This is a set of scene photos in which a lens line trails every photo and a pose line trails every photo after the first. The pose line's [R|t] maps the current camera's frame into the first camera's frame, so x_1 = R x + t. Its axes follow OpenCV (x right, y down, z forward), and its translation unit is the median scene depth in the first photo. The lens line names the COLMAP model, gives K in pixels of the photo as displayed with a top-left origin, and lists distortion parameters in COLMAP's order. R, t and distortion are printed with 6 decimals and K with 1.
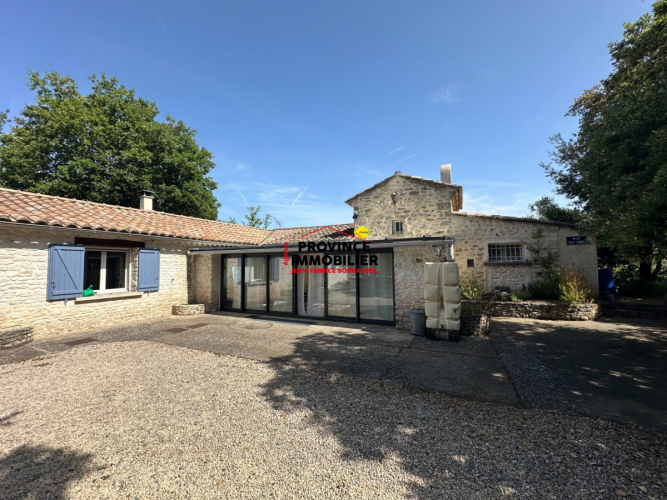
lens RADIAL K [[265.6, 0, 329.6], [0, 265.6, 249.0], [0, 0, 1]] dist [-0.000696, 0.000017]
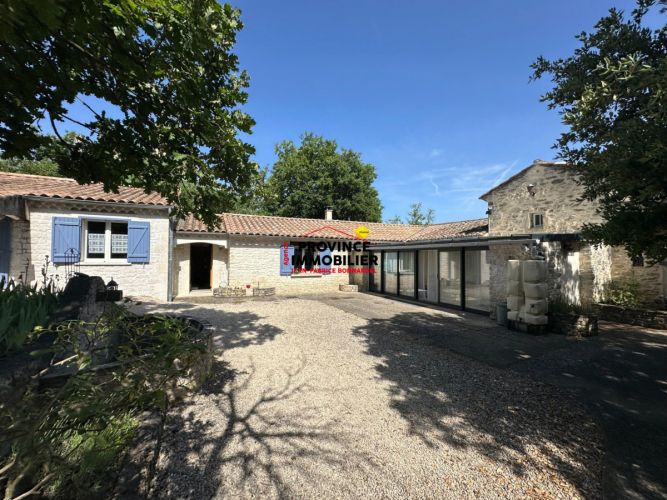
lens RADIAL K [[265.6, 0, 329.6], [0, 265.6, 249.0], [0, 0, 1]] dist [-0.000696, 0.000017]
pose [[0.782320, -0.001670, -0.622875, 0.273315], [0.021755, 0.999460, 0.024643, -0.022164], [0.622497, -0.032830, 0.781933, -0.182582]]
